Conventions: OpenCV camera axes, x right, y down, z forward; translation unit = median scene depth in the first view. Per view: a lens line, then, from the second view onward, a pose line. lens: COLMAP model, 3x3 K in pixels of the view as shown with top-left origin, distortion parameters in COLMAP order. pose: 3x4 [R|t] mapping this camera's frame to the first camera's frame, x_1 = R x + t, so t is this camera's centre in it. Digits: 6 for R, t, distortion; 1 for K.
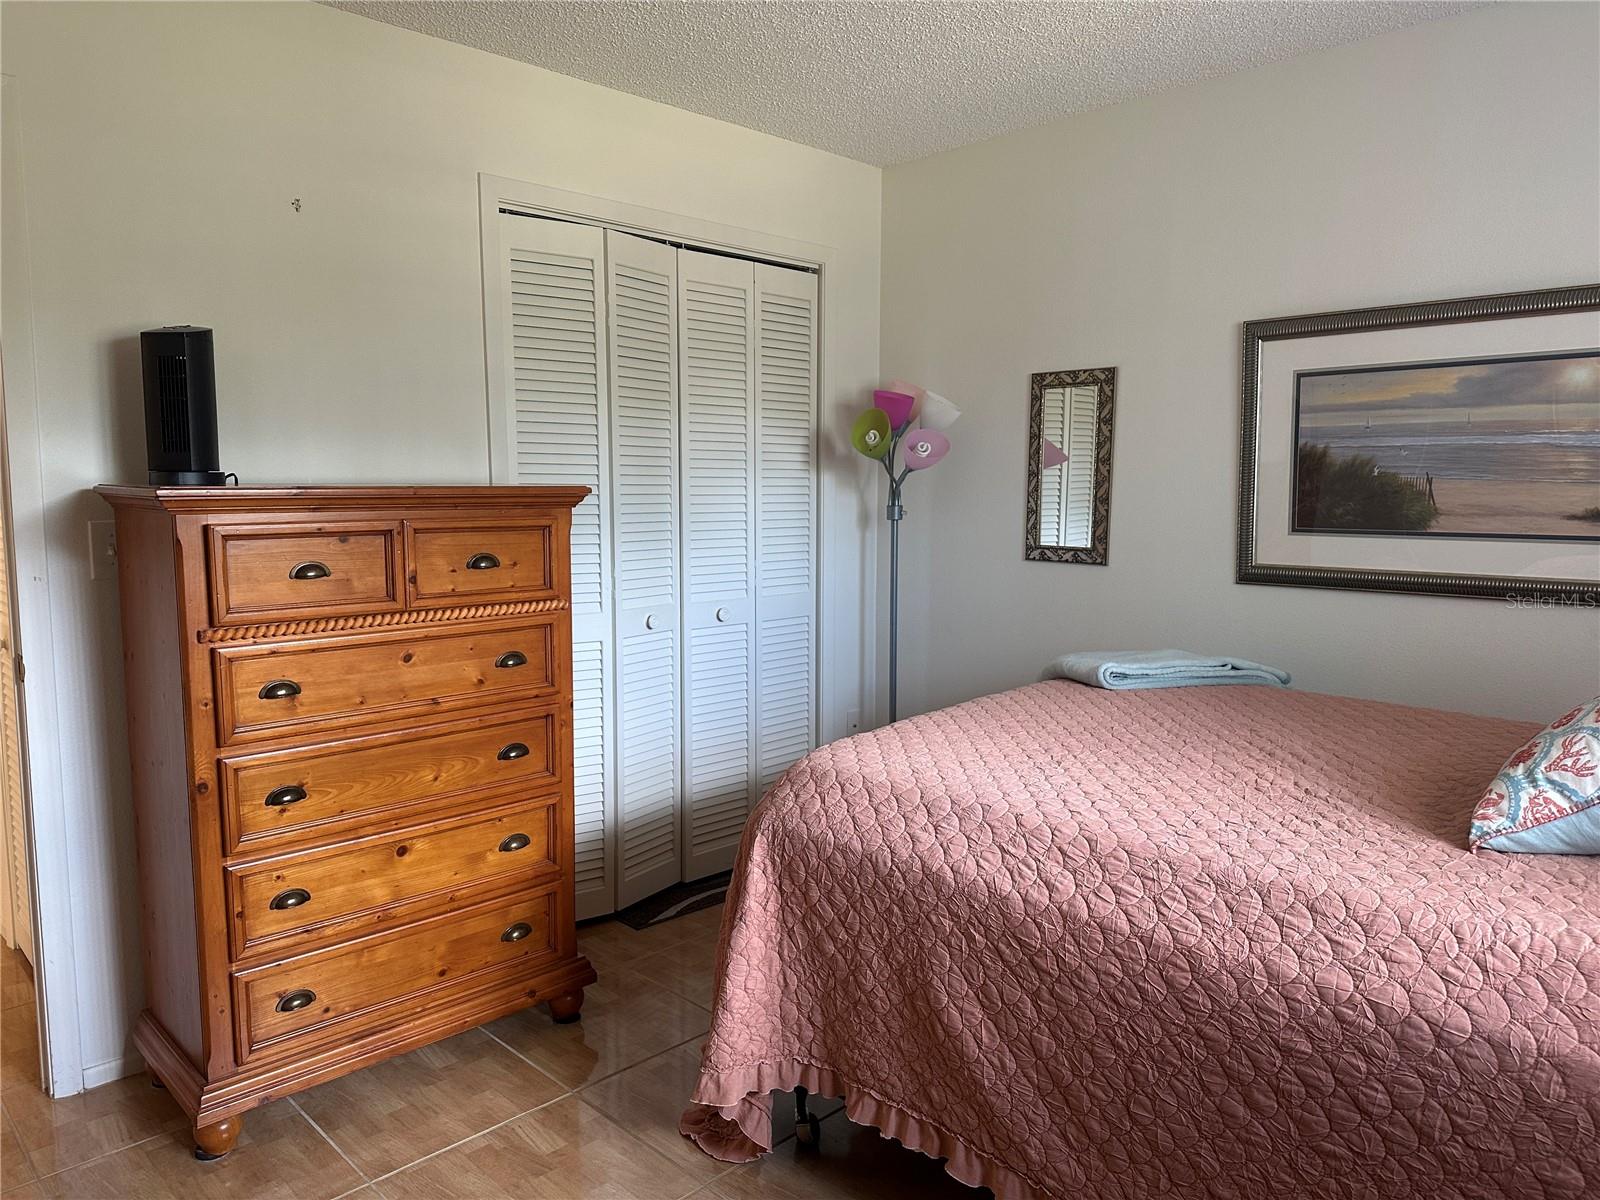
lens RADIAL K [[1128.3, 0, 800.0], [0, 1128.3, 600.0], [0, 0, 1]] dist [0.097352, -0.167121]
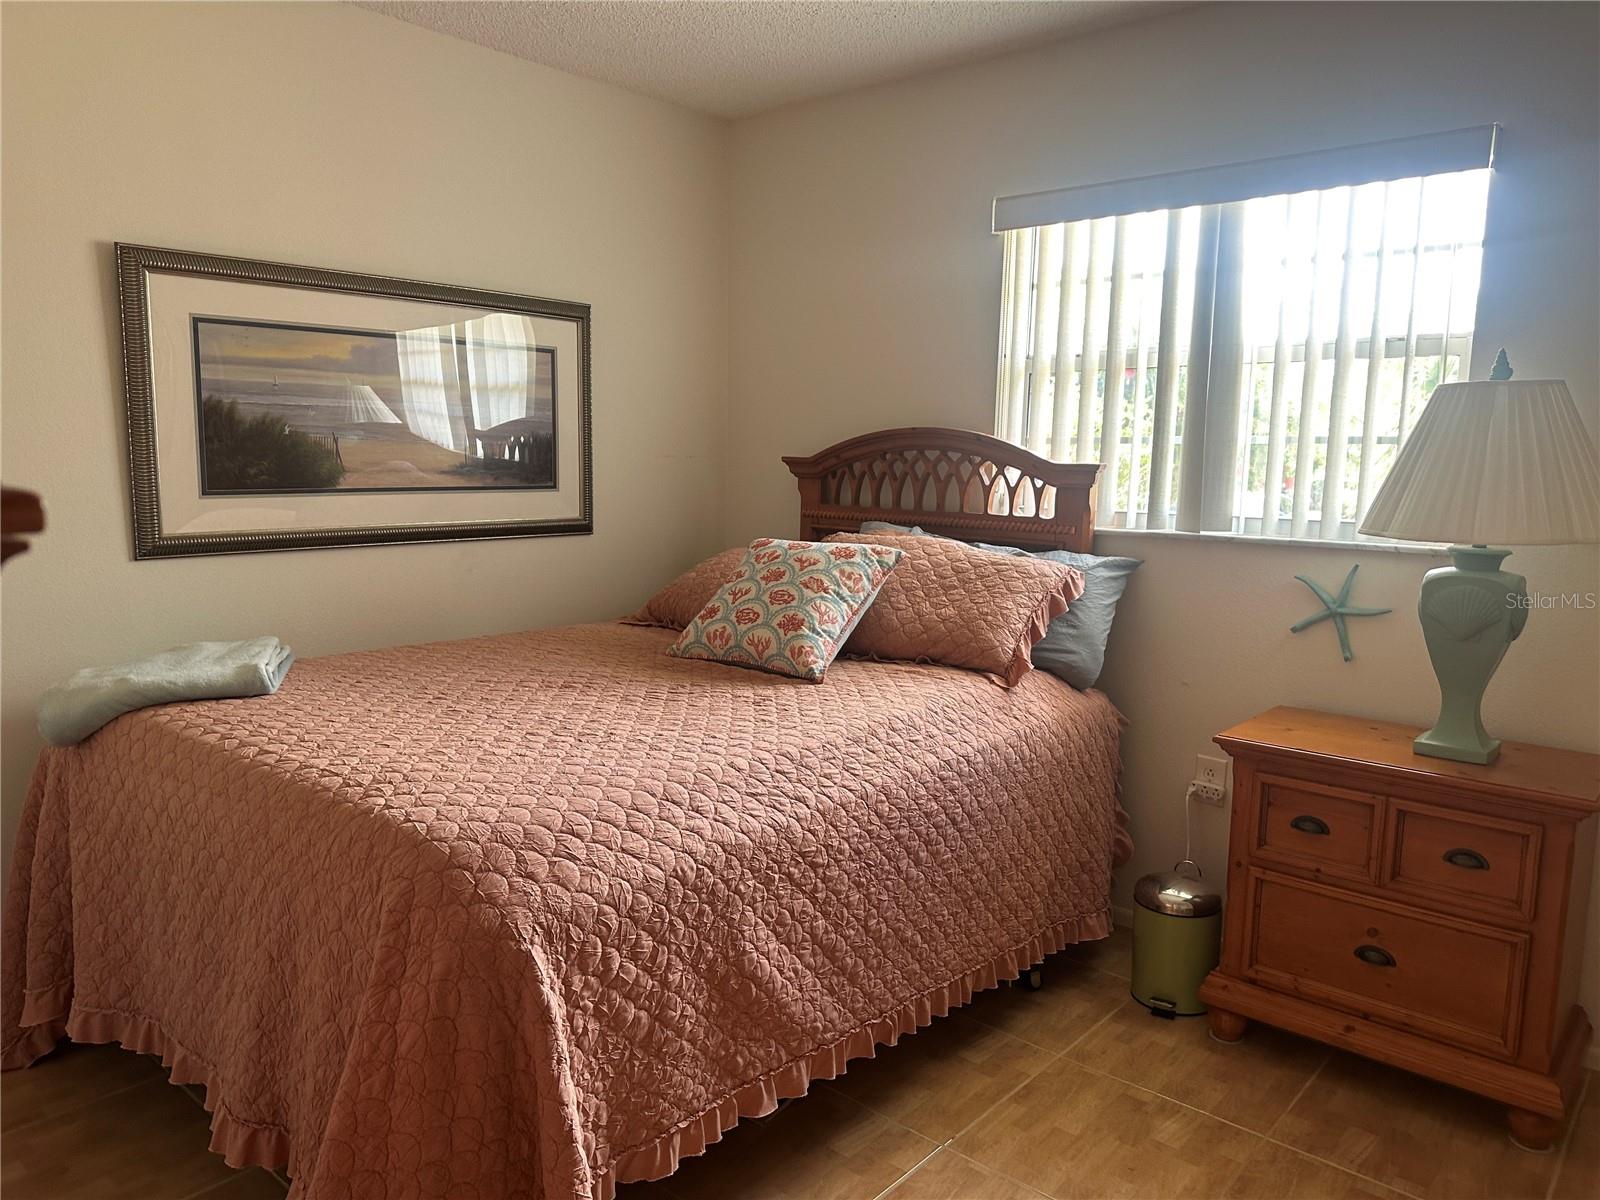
lens RADIAL K [[1113.1, 0, 792.0], [0, 1113.1, 602.7], [0, 0, 1]] dist [0.115618, -0.150699]
pose [[-0.074917, -0.139438, 0.987393, -0.646816], [0.089898, 0.985199, 0.145949, -0.083955], [-0.993129, 0.099699, -0.061273, 0.778702]]
